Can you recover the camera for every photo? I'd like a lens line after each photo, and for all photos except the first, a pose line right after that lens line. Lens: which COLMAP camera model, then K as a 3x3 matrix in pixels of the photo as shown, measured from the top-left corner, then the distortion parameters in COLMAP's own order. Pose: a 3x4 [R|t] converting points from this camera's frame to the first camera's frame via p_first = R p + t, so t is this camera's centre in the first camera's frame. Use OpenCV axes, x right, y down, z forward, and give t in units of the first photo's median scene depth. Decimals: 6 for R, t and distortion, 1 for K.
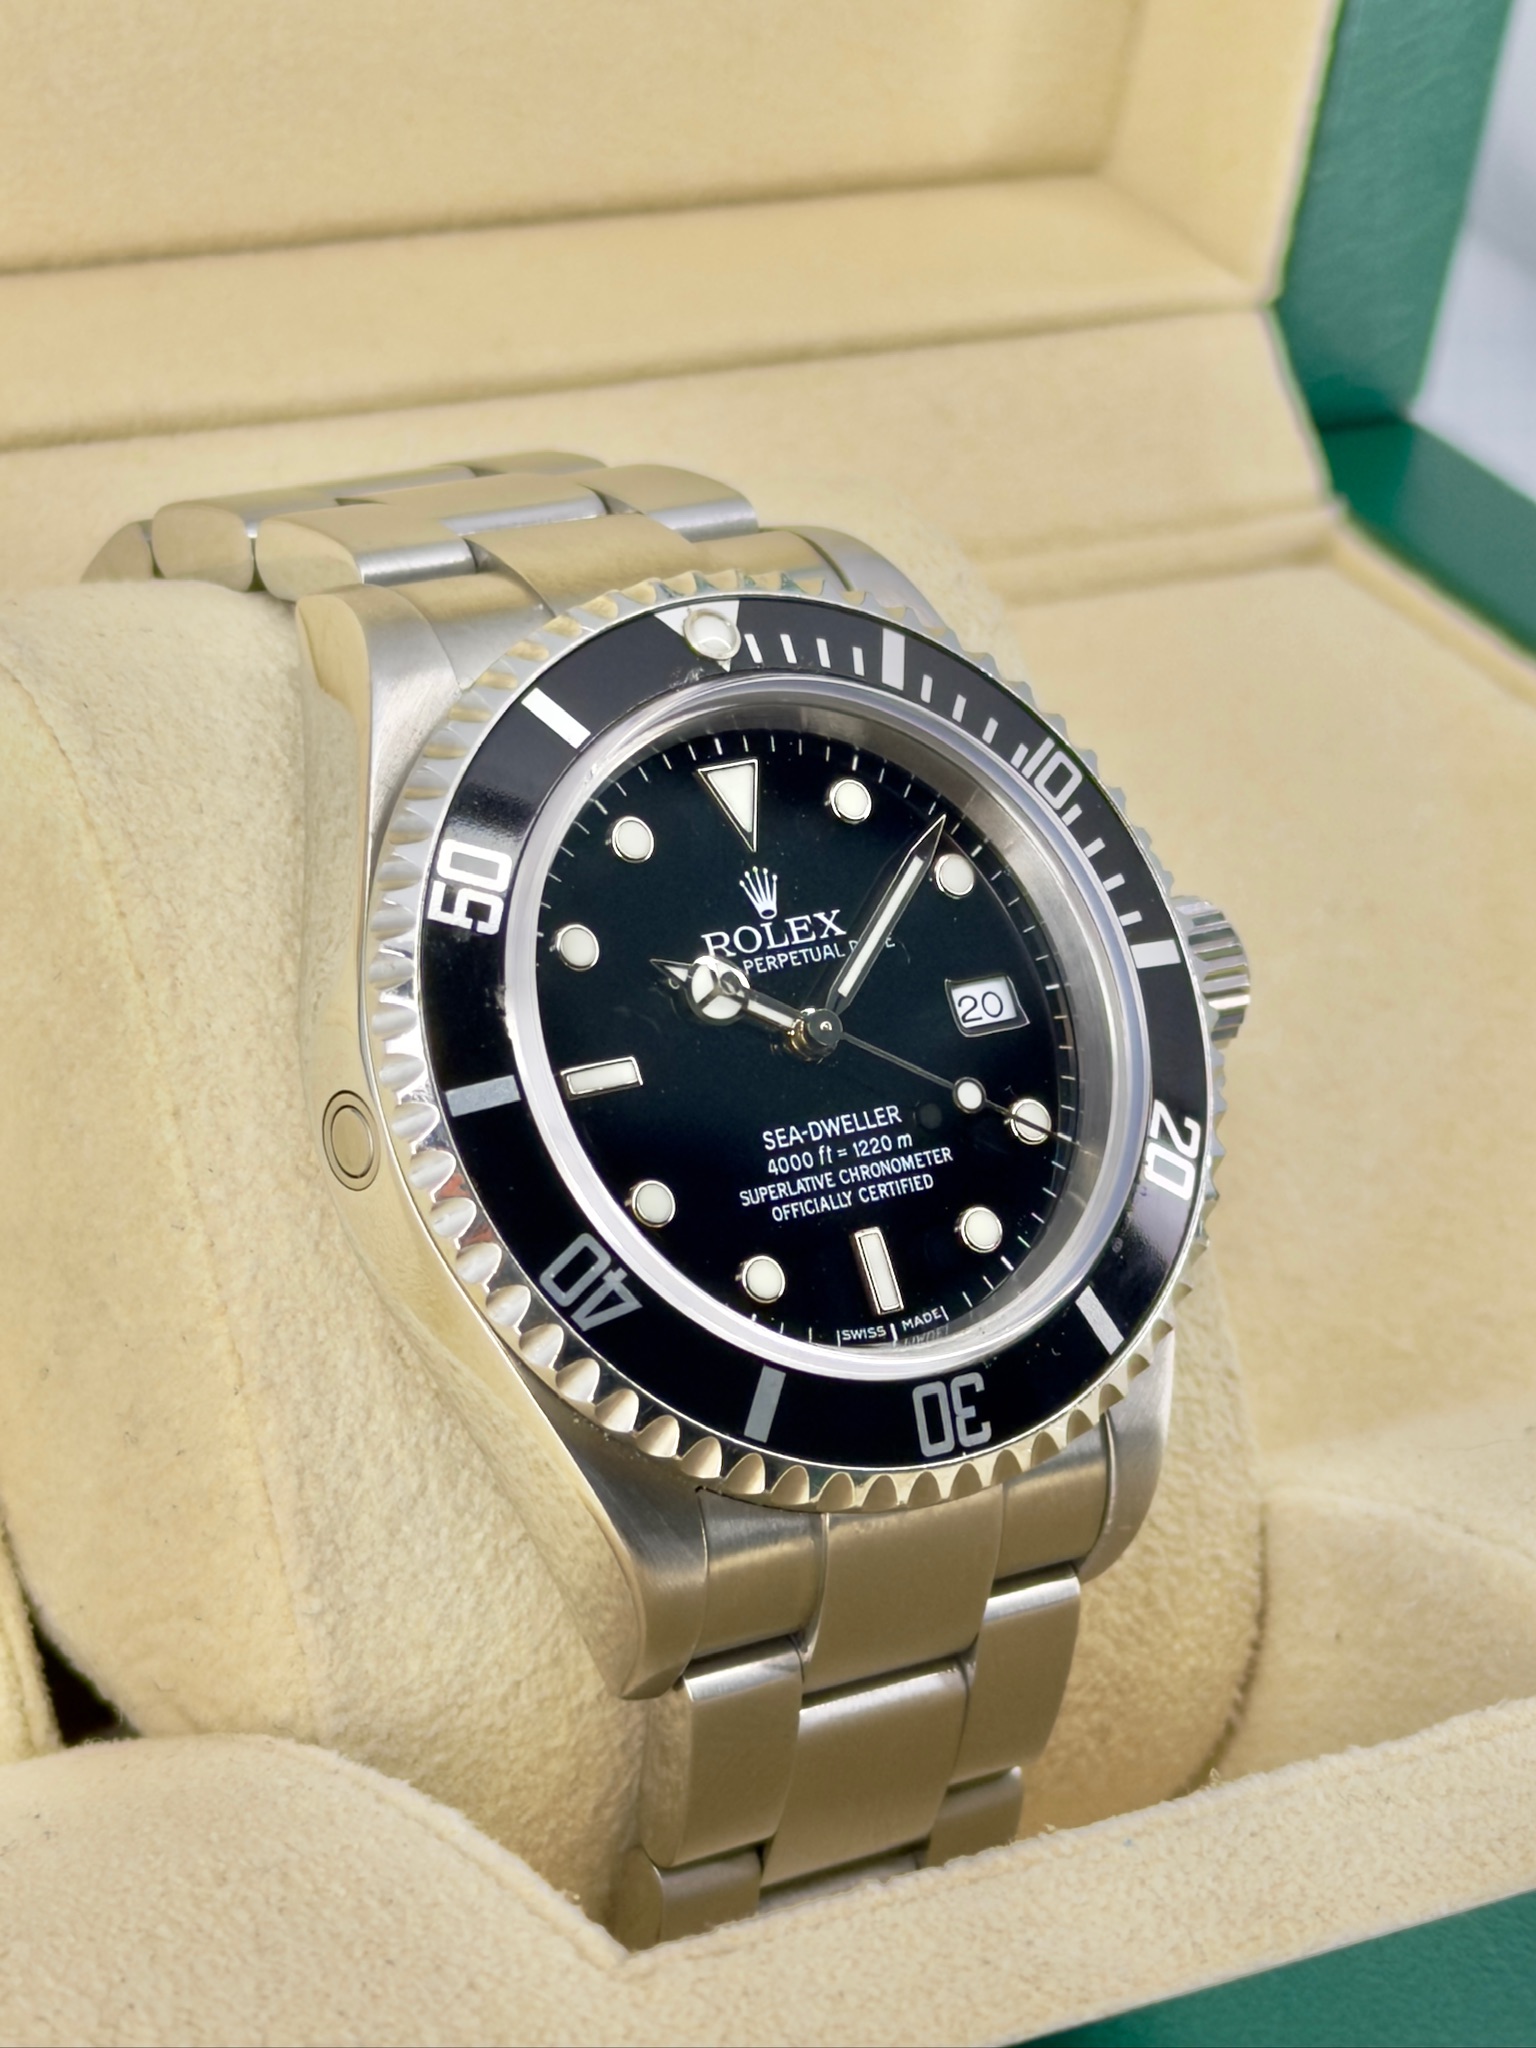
lens RADIAL K [[6333.6, 0, 762.8], [0, 6333.6, 1017.5], [0, 0, 1]] dist [0.150458, 0.000000]
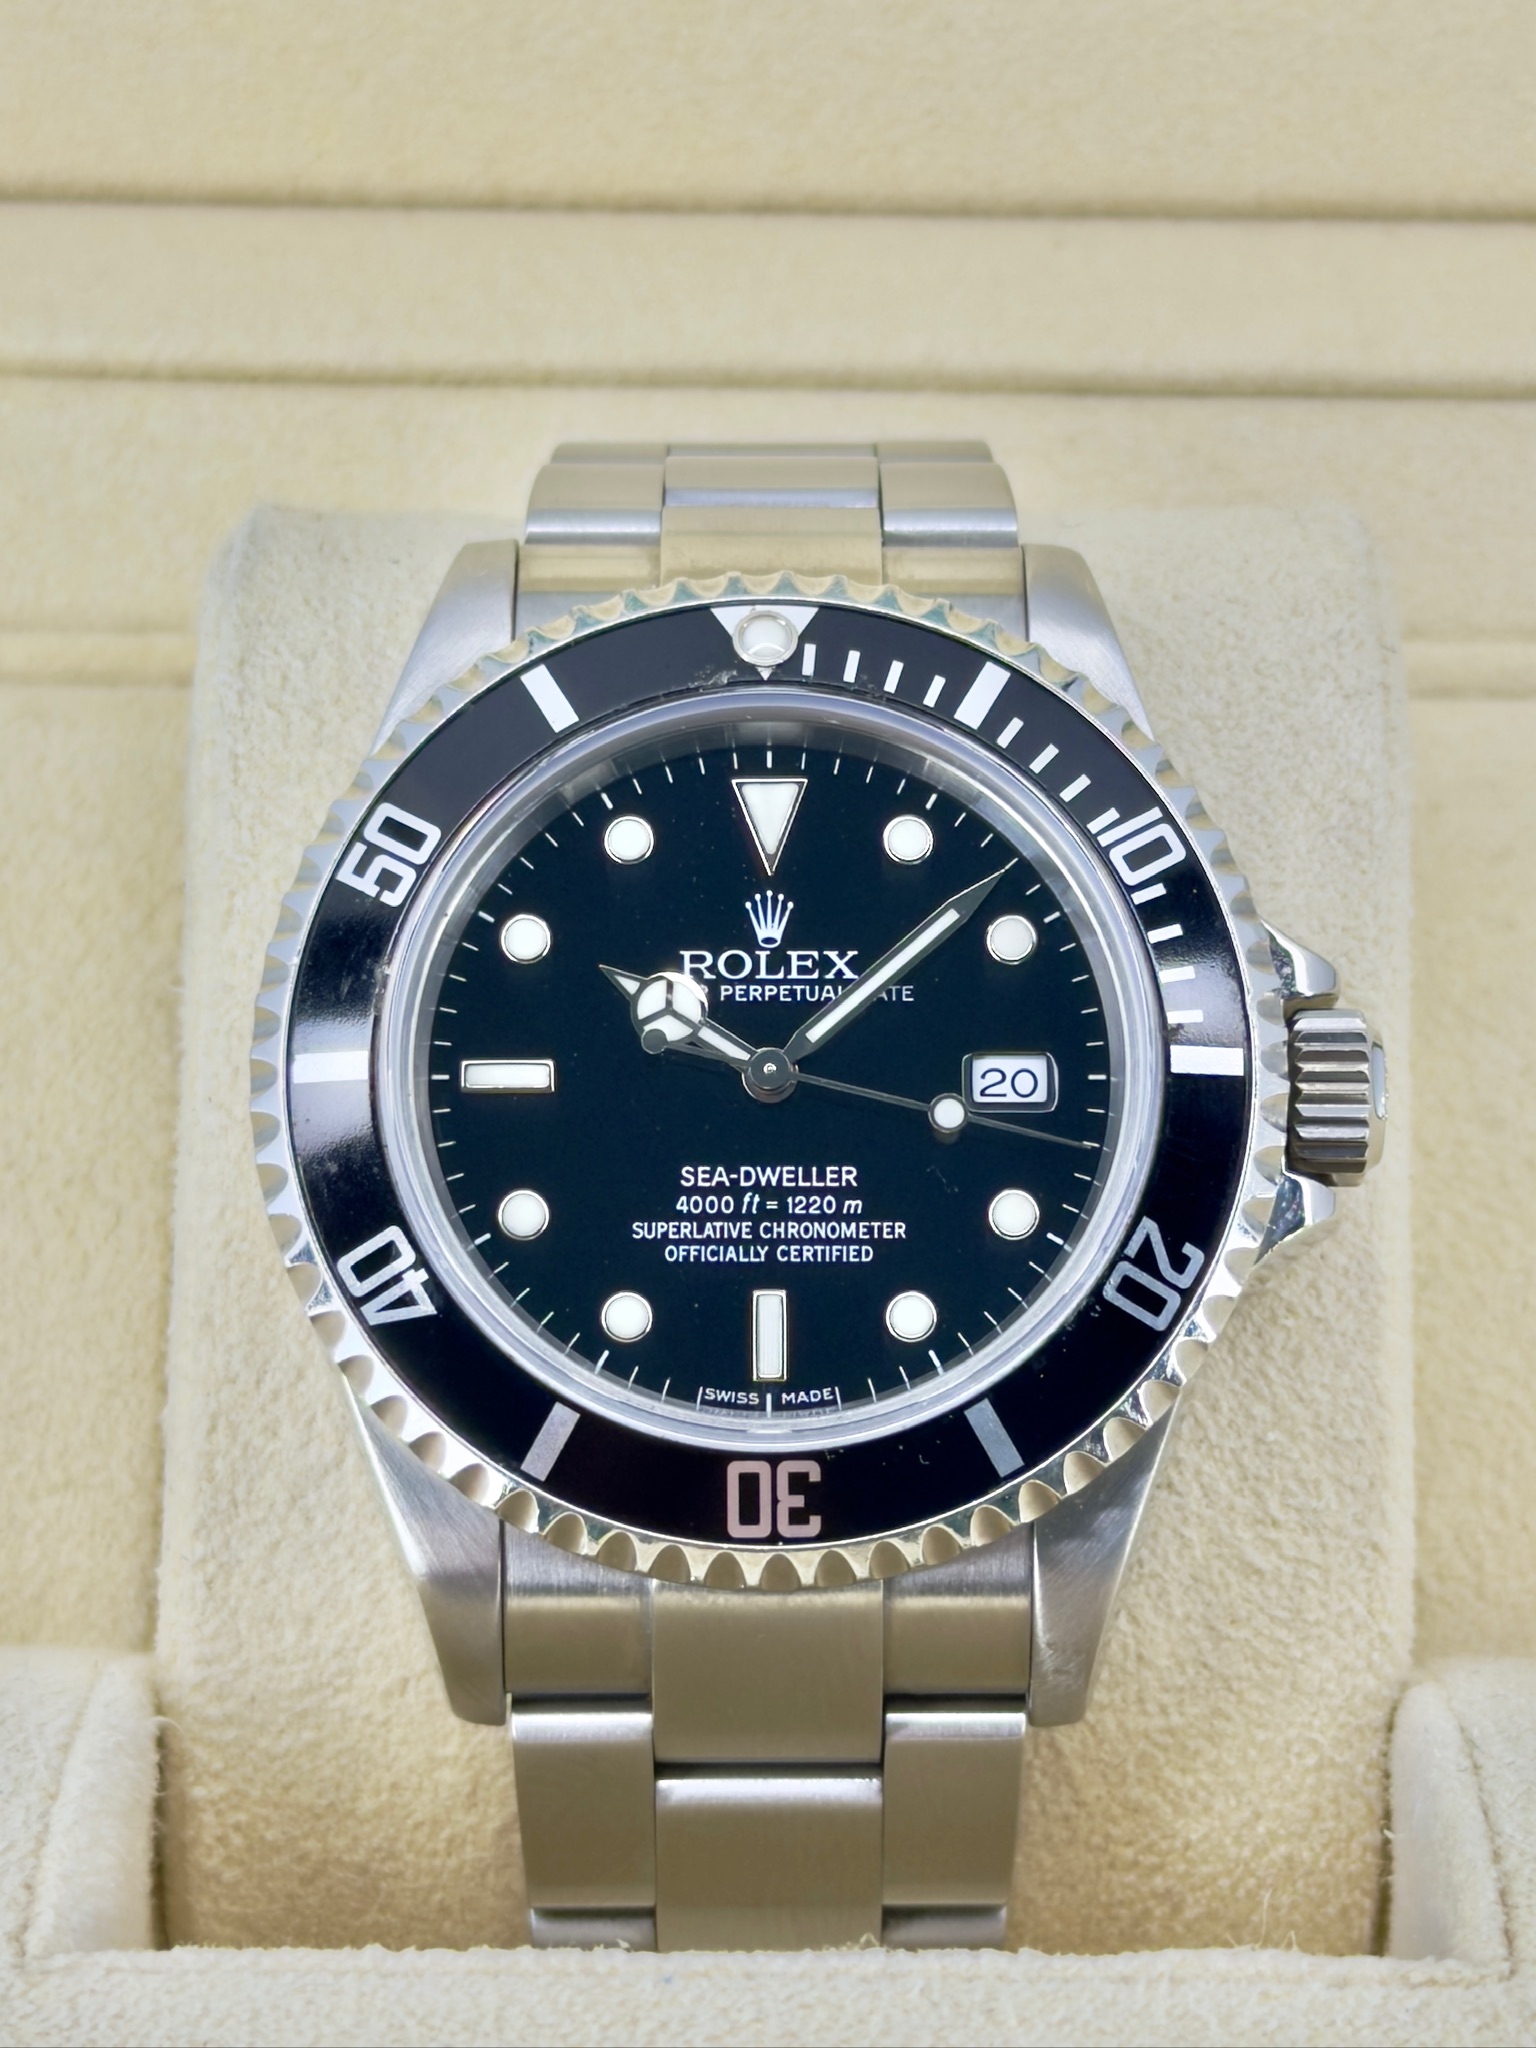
lens RADIAL K [[6333.6, 0, 787.5], [0, 6333.6, 1033.9], [0, 0, 1]] dist [0.150458, 0.000000]
pose [[0.829845, 0.172930, -0.530520, 0.507294], [-0.164973, 0.984297, 0.062791, -0.062716], [0.533048, 0.035415, 0.845343, 0.208743]]
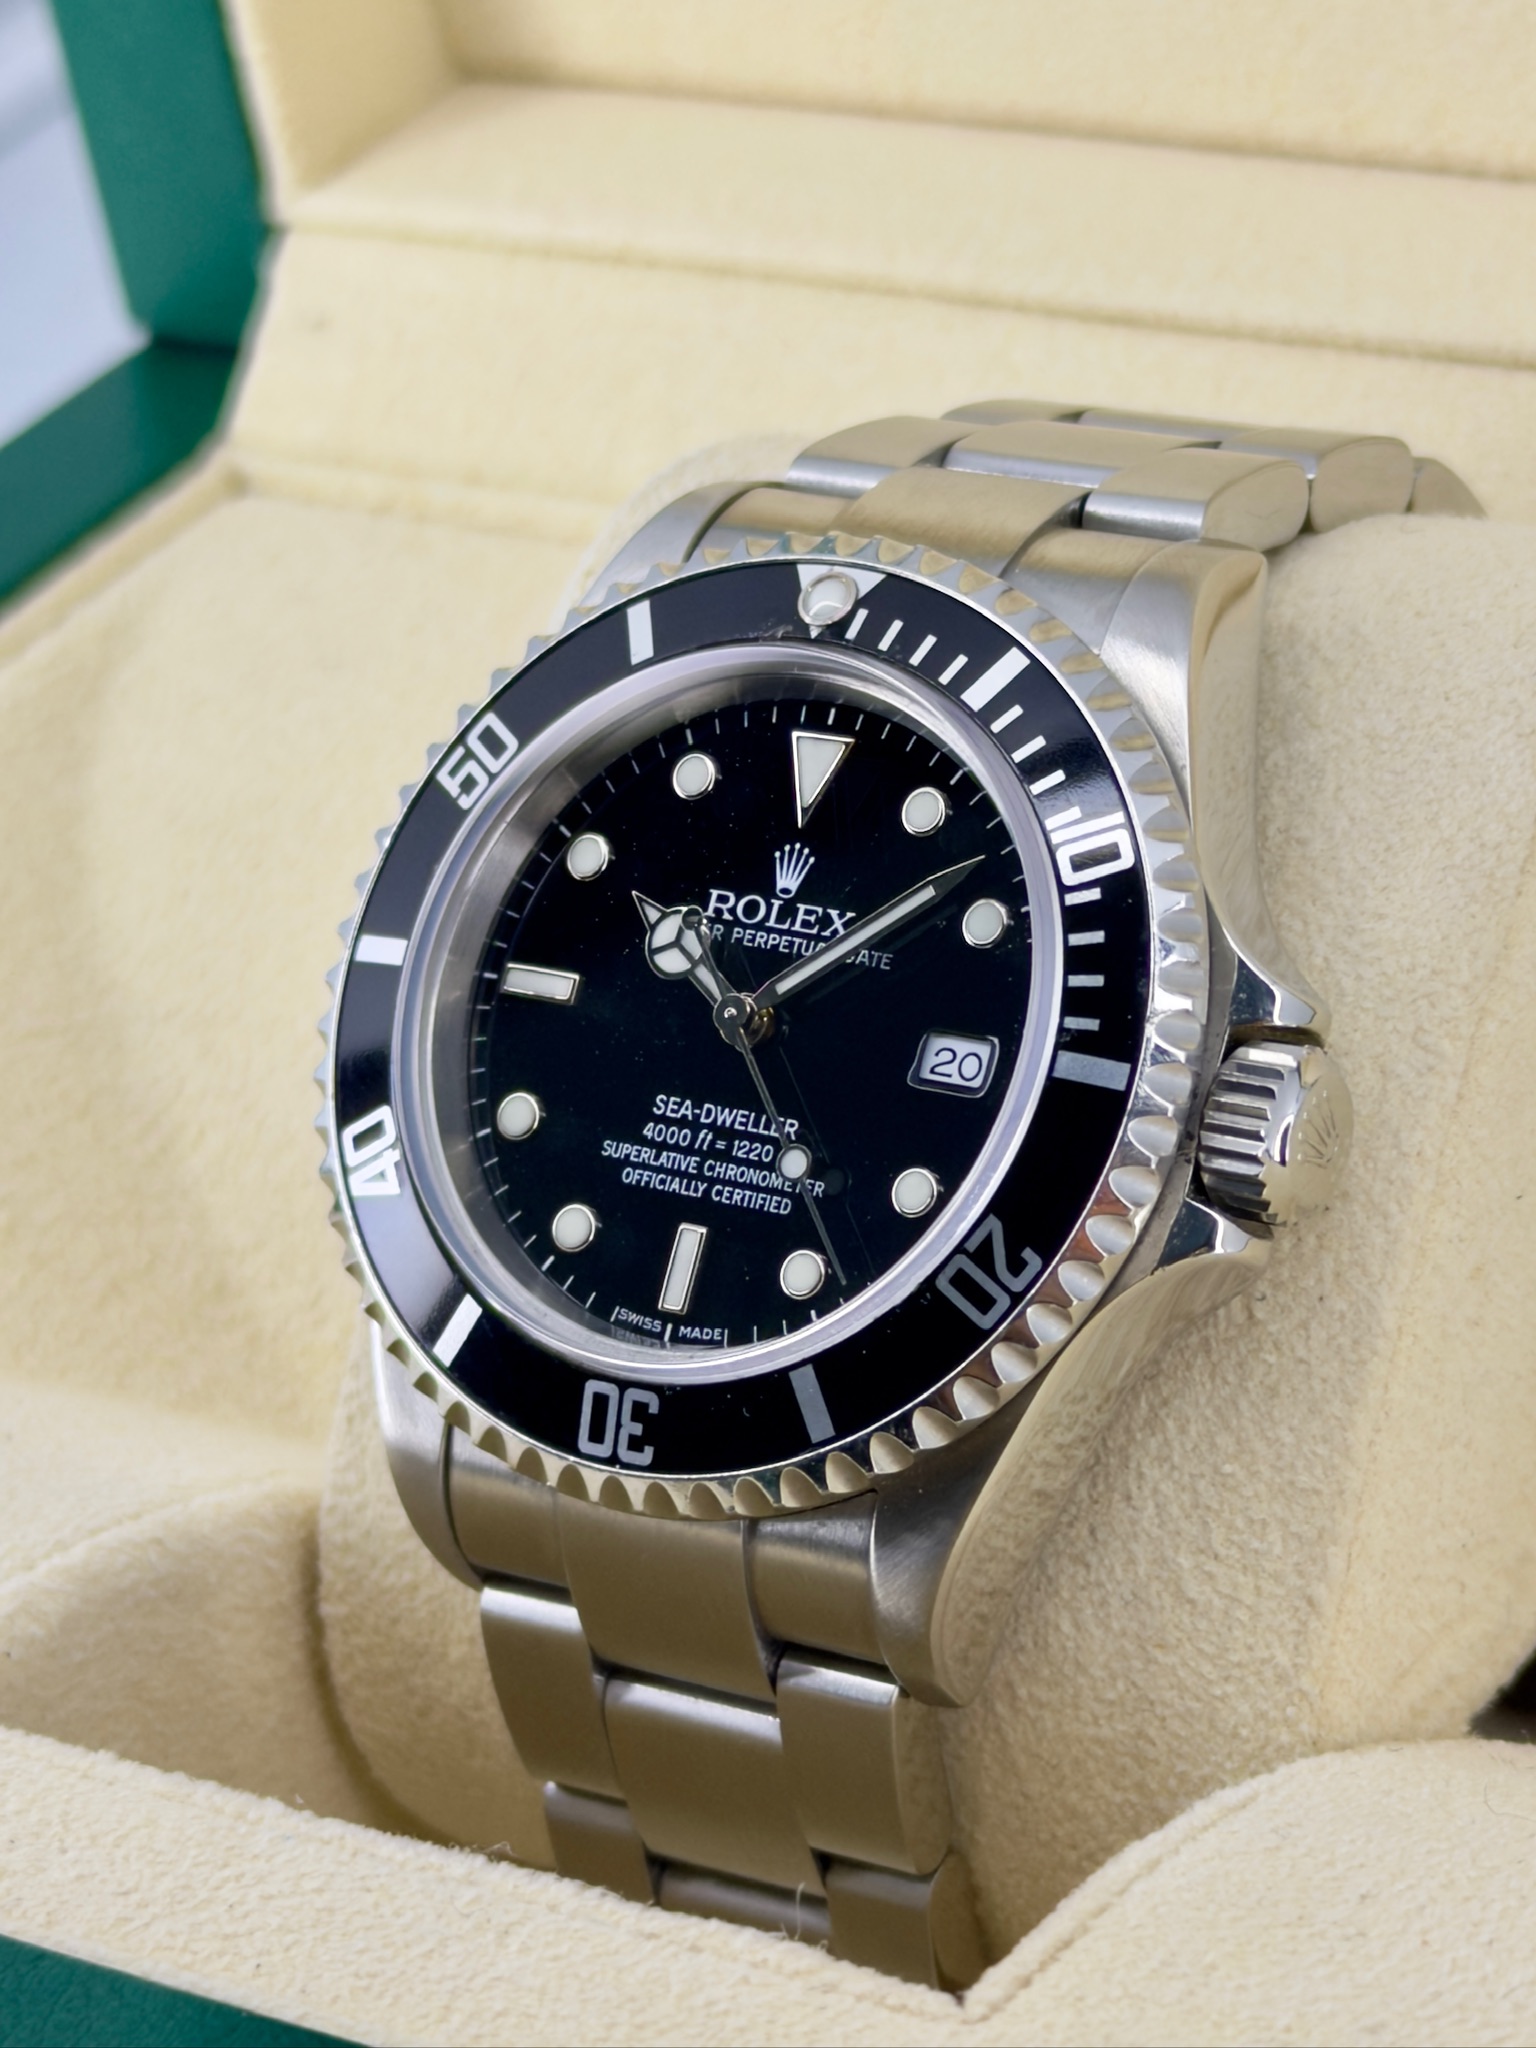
lens RADIAL K [[6333.6, 0, 824.0], [0, 6333.6, 994.3], [0, 0, 1]] dist [0.150458, 0.000000]
pose [[0.384025, 0.275646, -0.881217, 0.859608], [-0.243402, 0.950861, 0.191359, -0.188166], [0.890663, 0.141004, 0.432247, 0.595780]]
